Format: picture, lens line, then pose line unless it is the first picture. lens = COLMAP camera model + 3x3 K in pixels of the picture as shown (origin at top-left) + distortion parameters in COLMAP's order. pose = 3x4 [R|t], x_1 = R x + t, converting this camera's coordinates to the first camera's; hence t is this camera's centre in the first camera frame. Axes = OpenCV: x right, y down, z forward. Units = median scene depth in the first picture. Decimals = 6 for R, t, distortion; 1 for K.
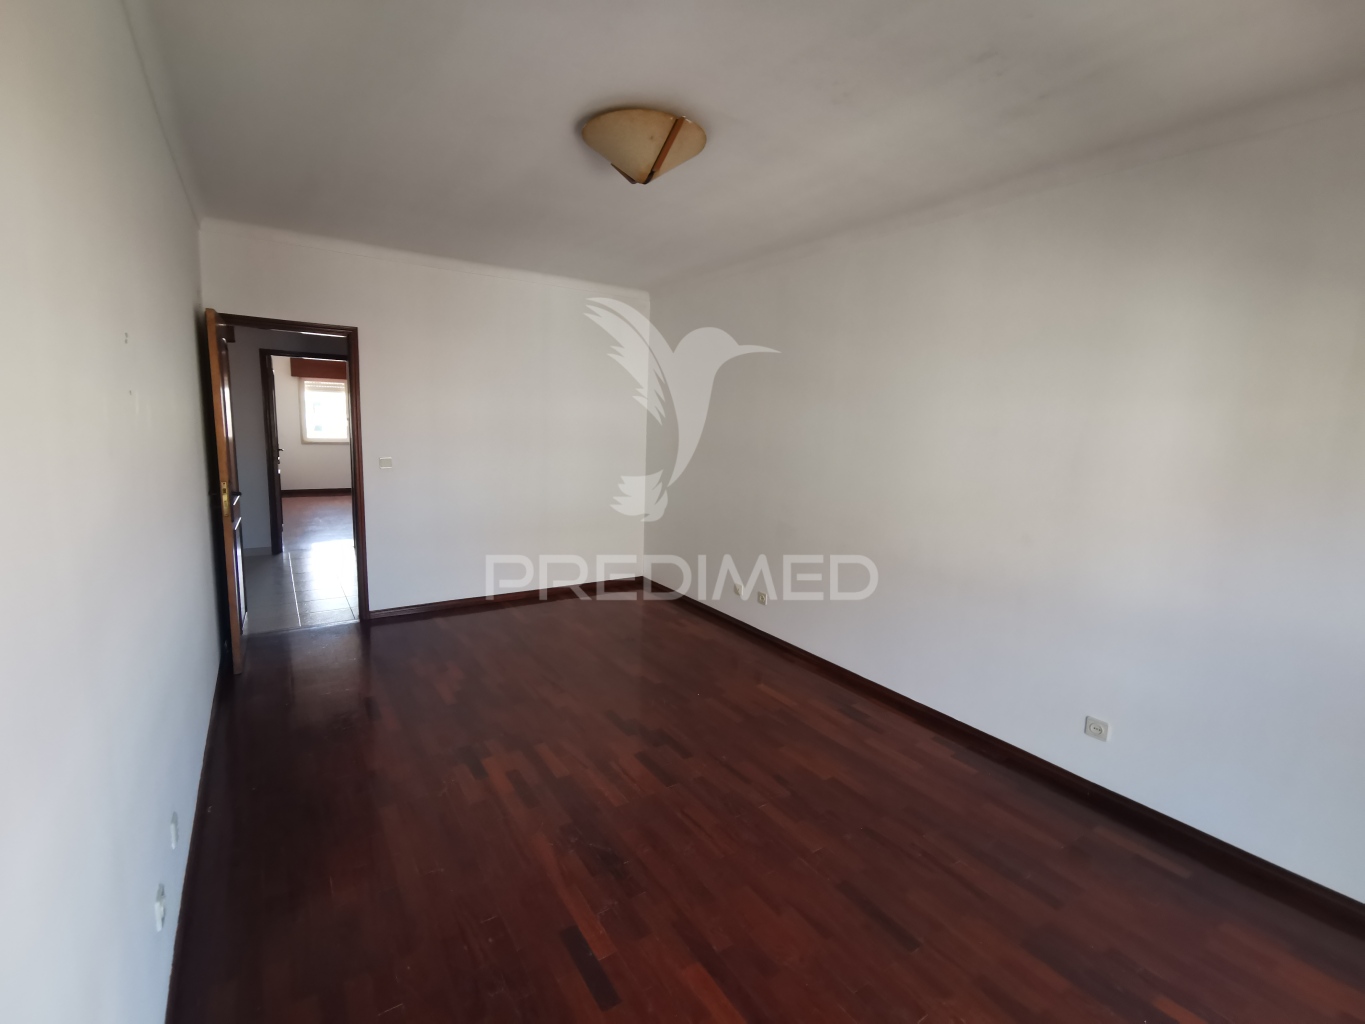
lens RADIAL K [[625.5, 0, 685.3], [0, 625.5, 508.8], [0, 0, 1]] dist [-0.005041, 0.000347]
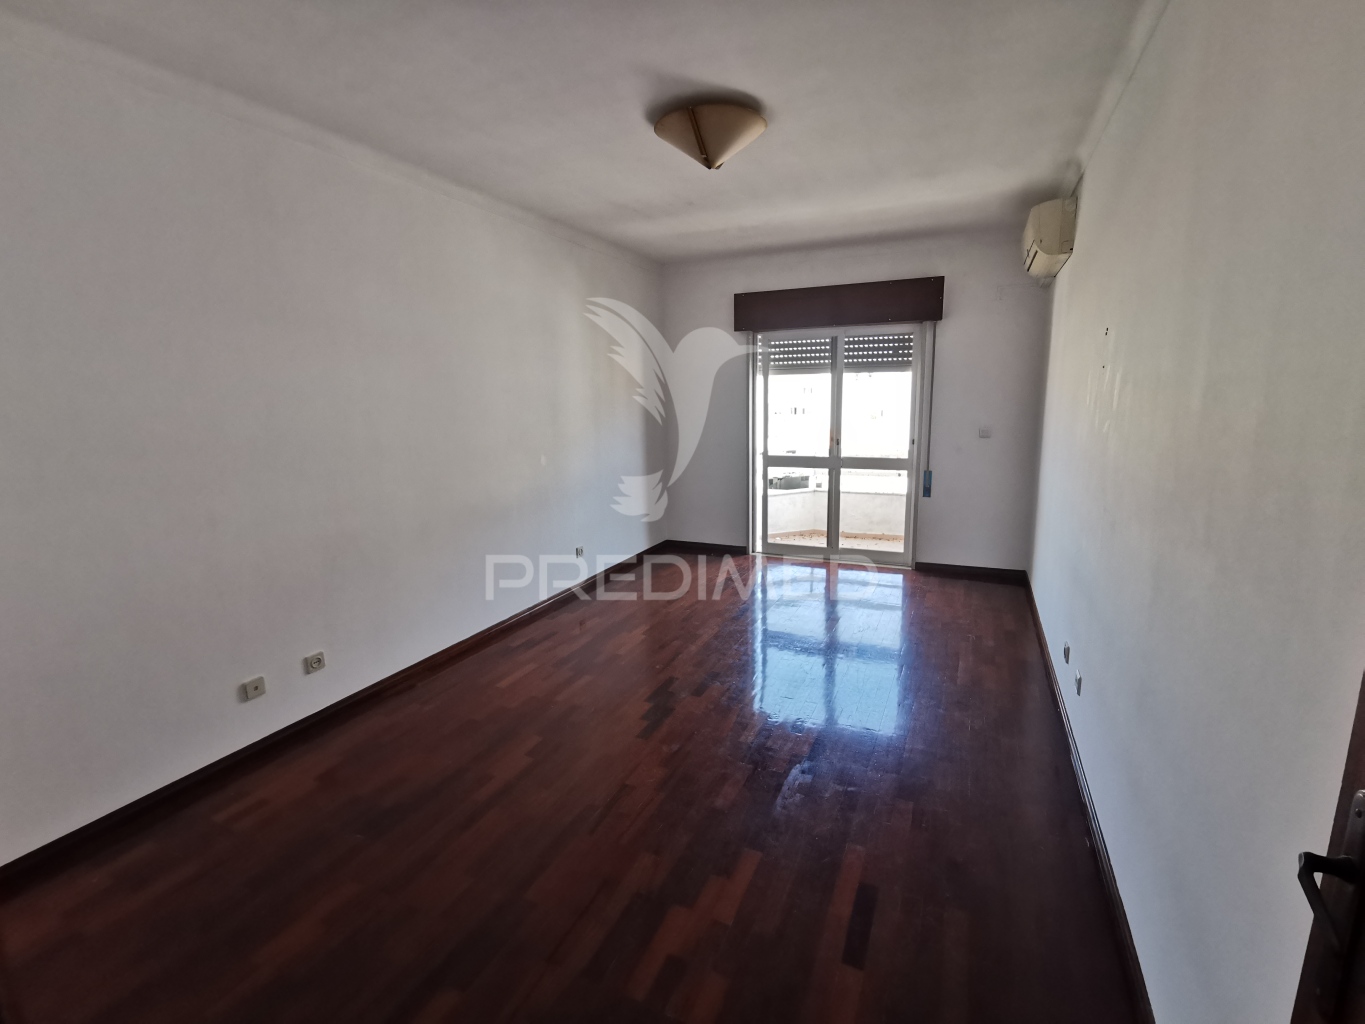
lens RADIAL K [[625.5, 0, 685.3], [0, 625.5, 508.8], [0, 0, 1]] dist [-0.005041, 0.000347]
pose [[-0.541740, -0.164157, 0.824361, -1.033924], [0.122982, 0.954710, 0.270933, -0.235539], [-0.831501, 0.248157, -0.497016, 1.699885]]
